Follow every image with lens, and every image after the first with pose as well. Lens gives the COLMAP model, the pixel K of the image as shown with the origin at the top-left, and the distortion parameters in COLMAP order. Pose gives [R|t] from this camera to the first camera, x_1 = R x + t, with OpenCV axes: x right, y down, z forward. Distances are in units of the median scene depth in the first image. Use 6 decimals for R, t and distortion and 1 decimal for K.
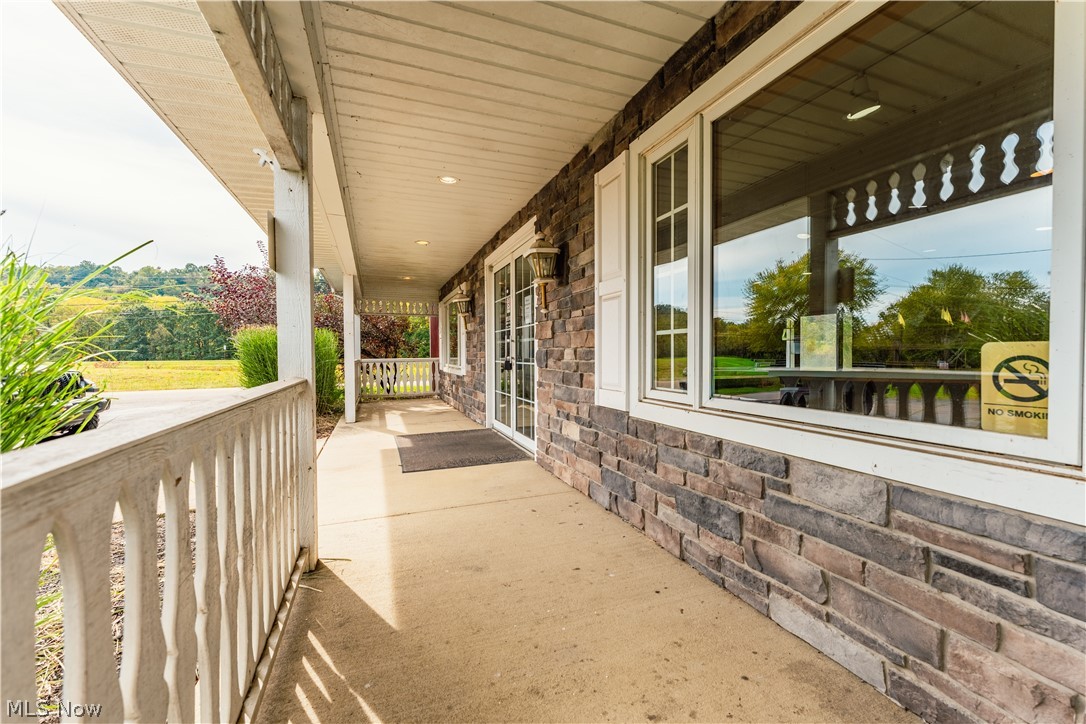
lens RADIAL K [[438.4, 0, 540.8], [0, 438.4, 364.3], [0, 0, 1]] dist [0.004565, -0.000764]
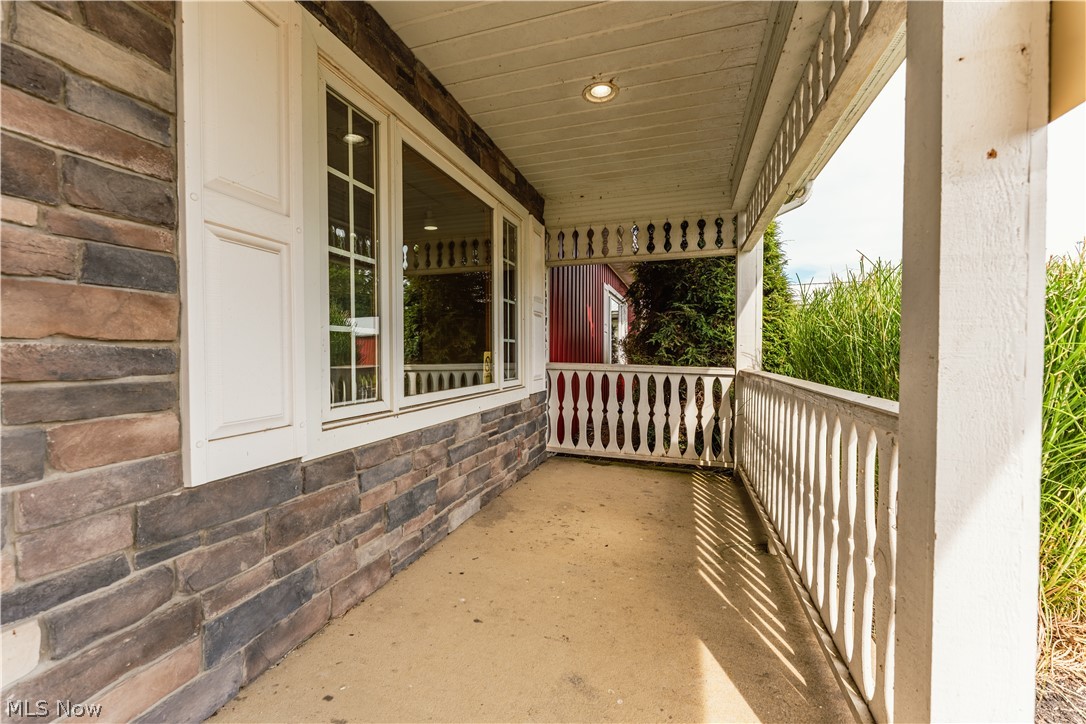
lens RADIAL K [[438.4, 0, 542.5], [0, 438.4, 361.6], [0, 0, 1]] dist [0.004565, -0.000764]
pose [[-0.779012, -0.012312, 0.626888, -0.517559], [0.015664, 0.999113, 0.039087, -0.045716], [-0.626813, 0.040268, -0.778128, 1.539548]]
